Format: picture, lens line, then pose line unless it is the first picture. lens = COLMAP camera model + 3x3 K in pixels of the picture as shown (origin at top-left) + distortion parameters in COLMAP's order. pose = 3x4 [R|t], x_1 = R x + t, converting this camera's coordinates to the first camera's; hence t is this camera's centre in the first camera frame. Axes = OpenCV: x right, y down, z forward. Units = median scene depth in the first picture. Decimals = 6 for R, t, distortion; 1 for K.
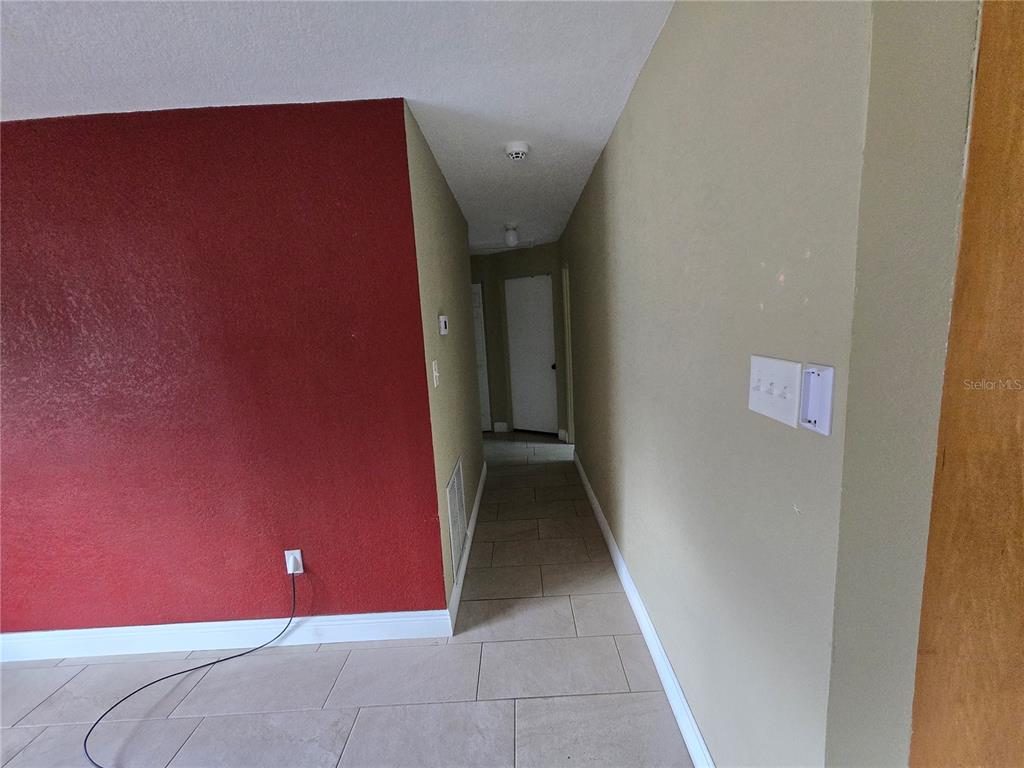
lens RADIAL K [[419.3, 0, 517.5], [0, 419.3, 385.1], [0, 0, 1]] dist [-0.013921, 0.006430]
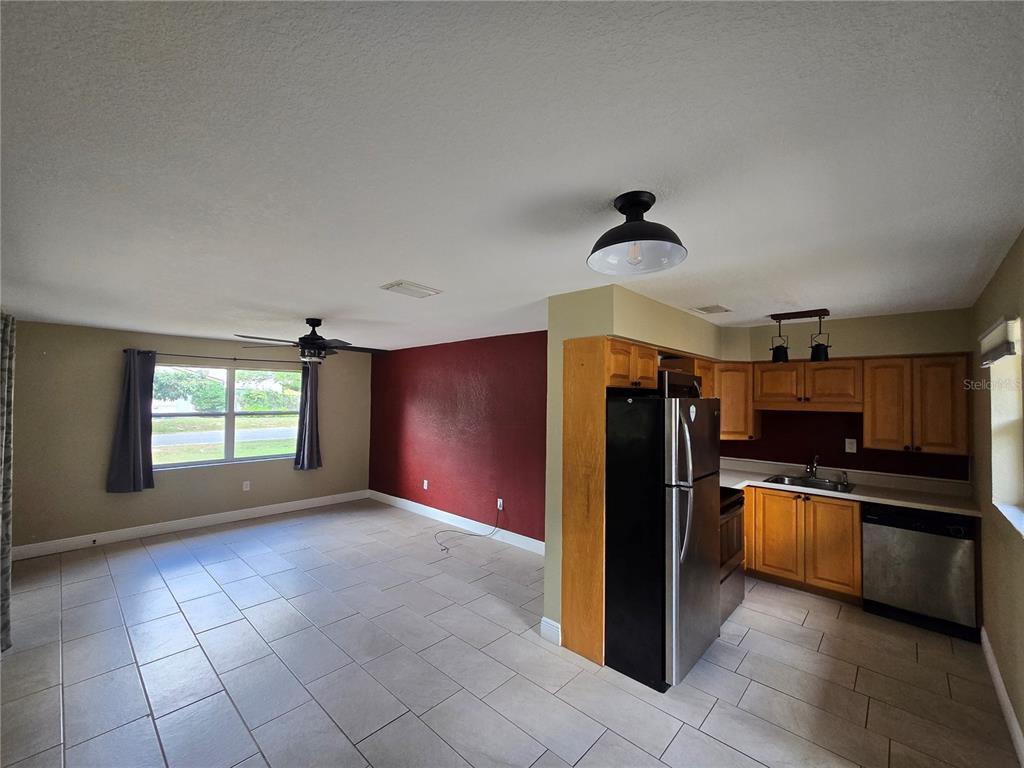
lens RADIAL K [[419.3, 0, 517.5], [0, 419.3, 385.1], [0, 0, 1]] dist [-0.013921, 0.006430]
pose [[0.732010, 0.041711, -0.680016, 1.264626], [-0.150382, 0.983398, -0.101560, -0.036709], [0.664490, 0.176605, 0.726129, -0.910305]]
